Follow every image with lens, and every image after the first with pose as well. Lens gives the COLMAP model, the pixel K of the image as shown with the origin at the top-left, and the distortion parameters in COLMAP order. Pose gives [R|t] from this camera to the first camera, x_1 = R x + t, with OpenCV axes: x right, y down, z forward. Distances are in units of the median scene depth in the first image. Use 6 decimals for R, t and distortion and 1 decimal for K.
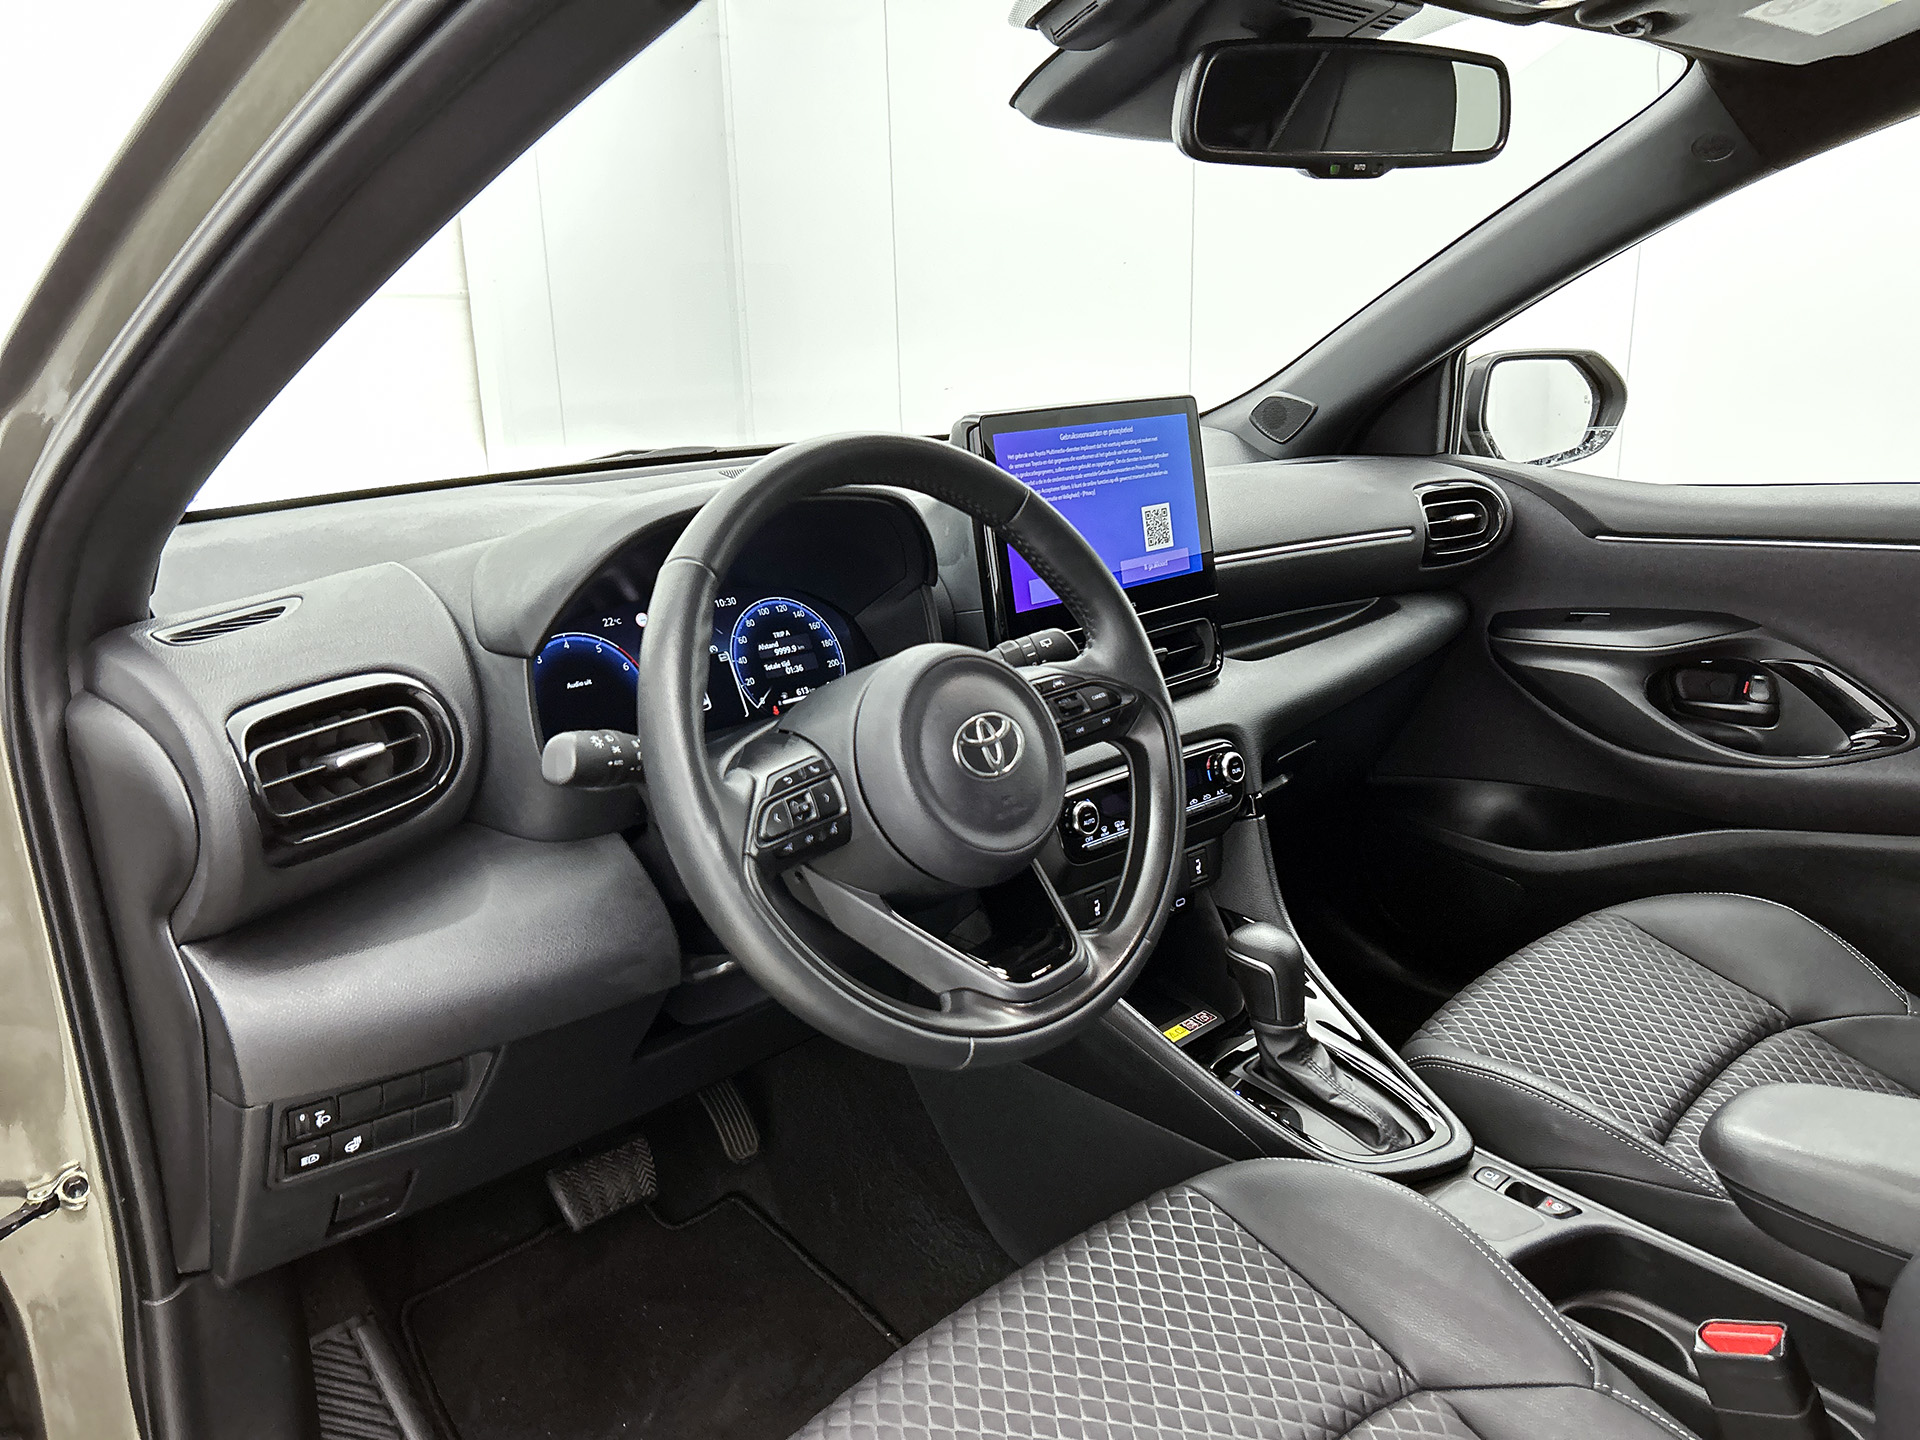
lens RADIAL K [[1470.7, 0, 960.0], [0, 1470.7, 720.0], [0, 0, 1]] dist [0.040170, -0.000280]
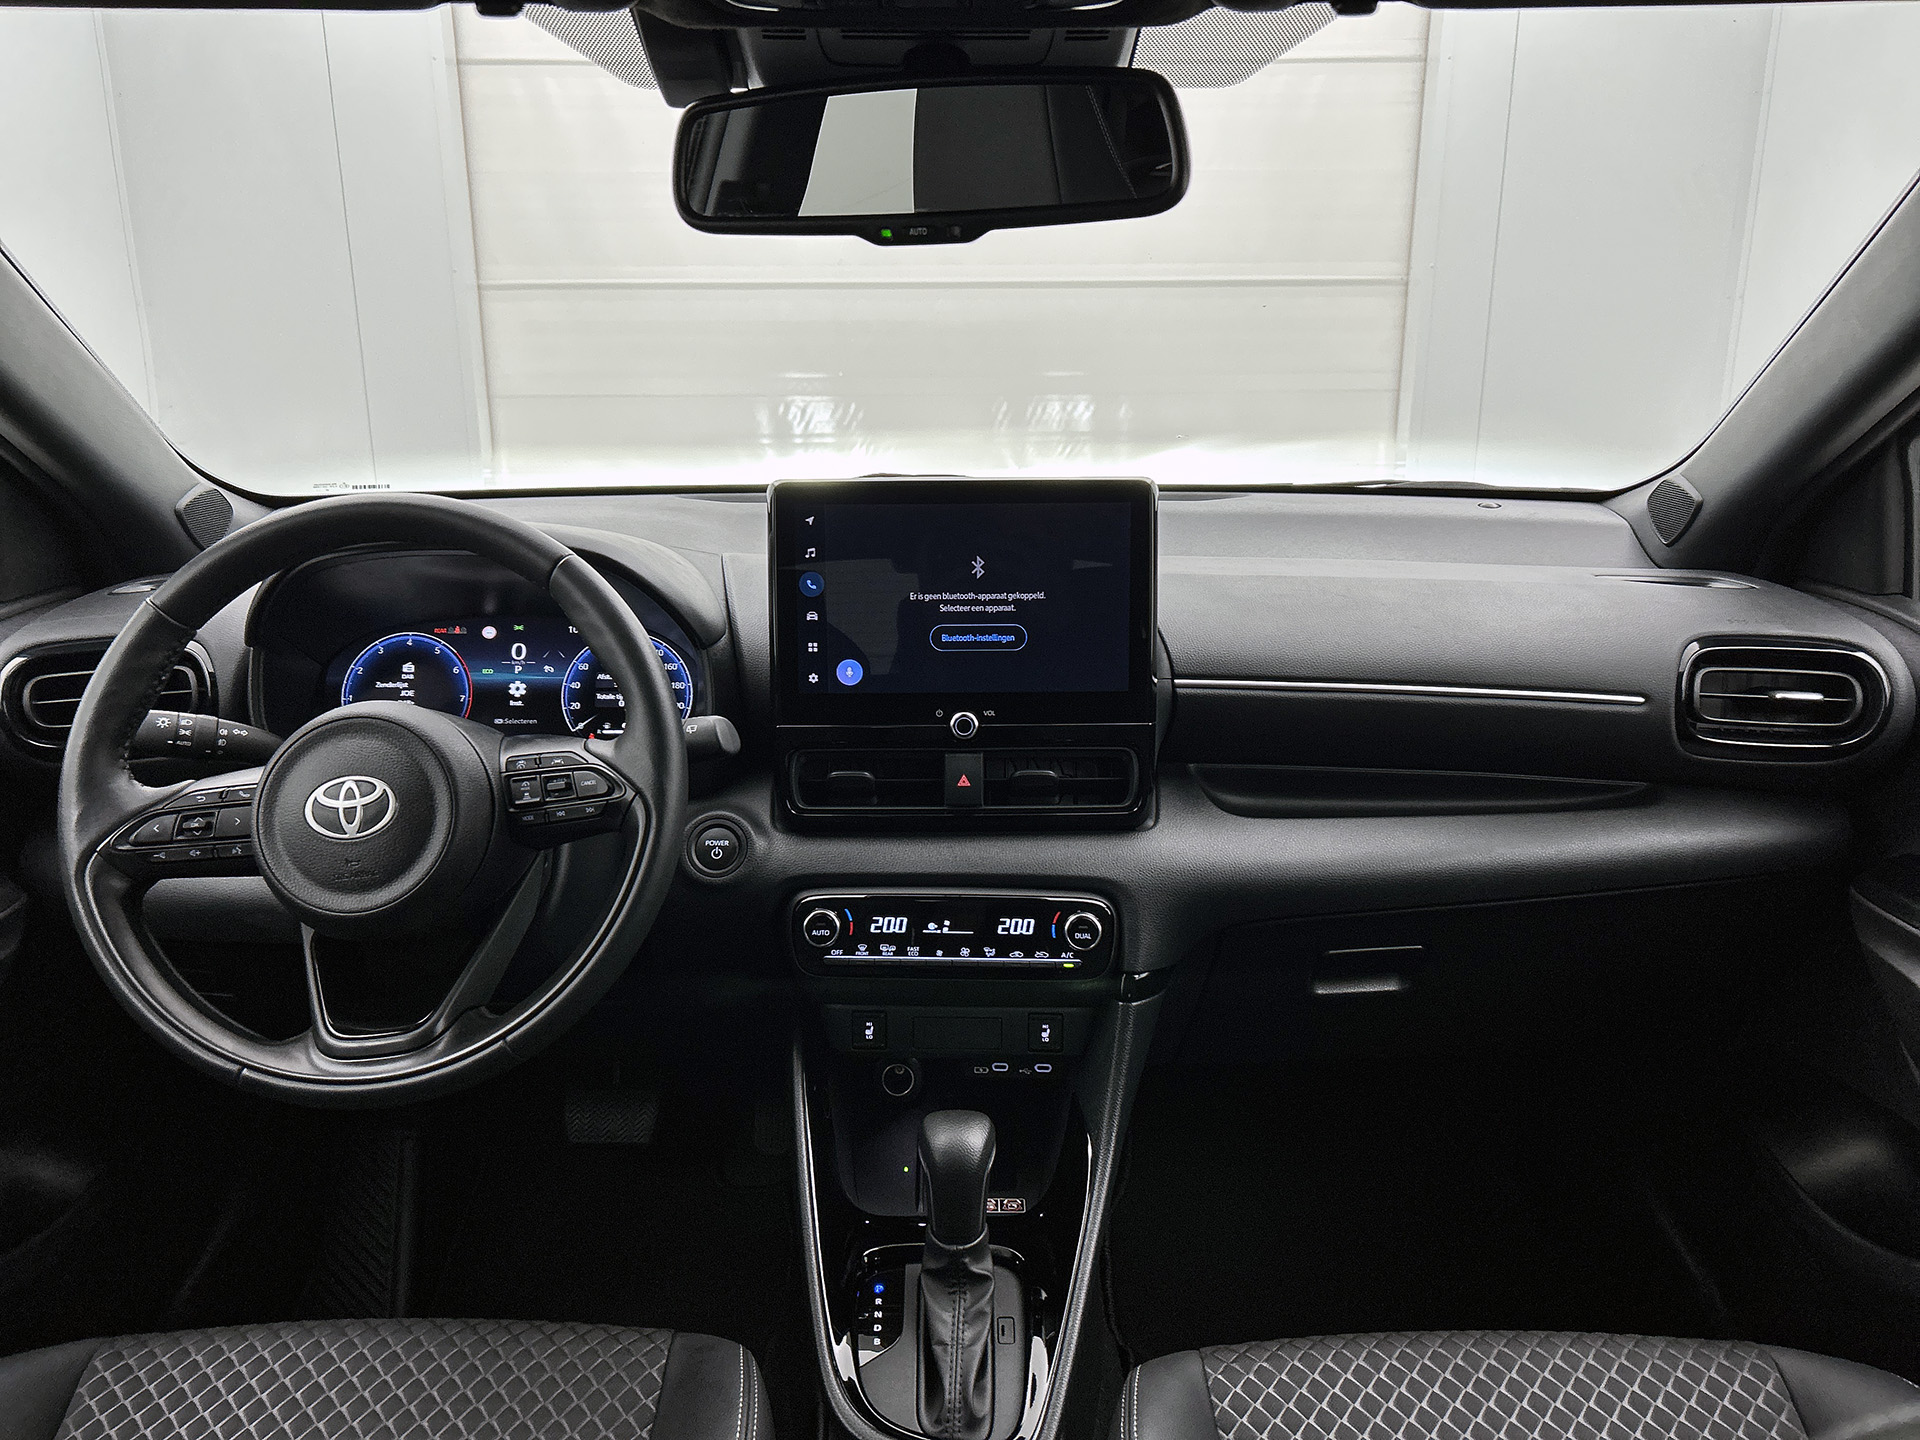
lens RADIAL K [[1470.7, 0, 960.0], [0, 1470.7, 720.0], [0, 0, 1]] dist [0.040170, -0.000280]
pose [[0.717702, 0.212562, -0.663115, 0.625233], [-0.198352, 0.975226, 0.097929, -0.143110], [0.667503, 0.061246, 0.742084, 0.317541]]
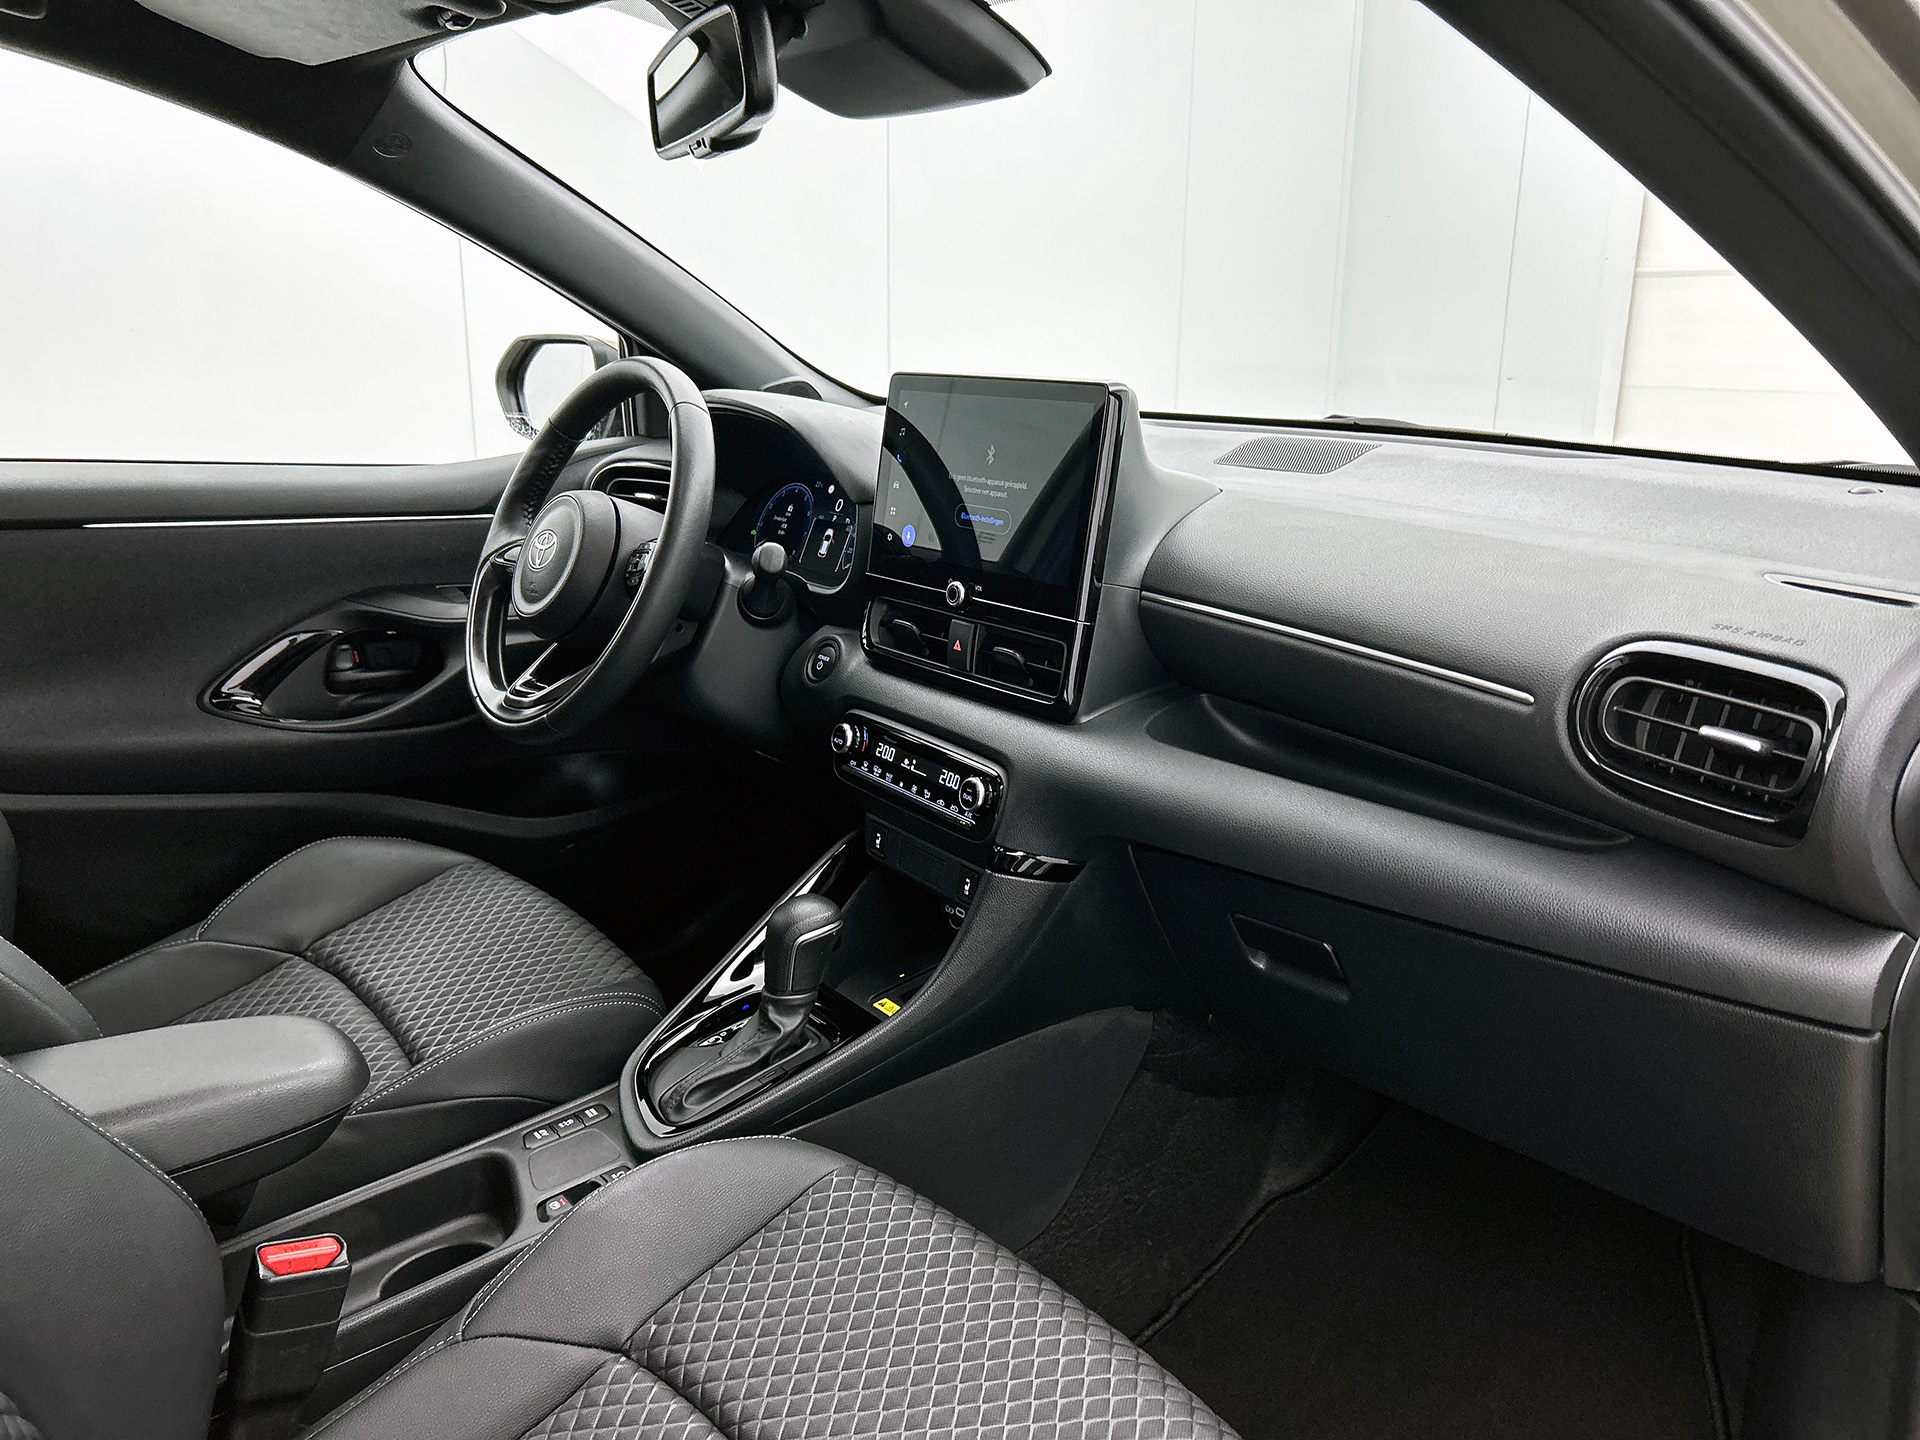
lens RADIAL K [[1470.7, 0, 960.0], [0, 1470.7, 720.0], [0, 0, 1]] dist [0.040170, -0.000280]
pose [[-0.092556, 0.290085, -0.952515, 0.968945], [-0.268369, 0.913952, 0.304418, -0.263836], [0.958860, 0.283801, -0.006742, 0.930272]]
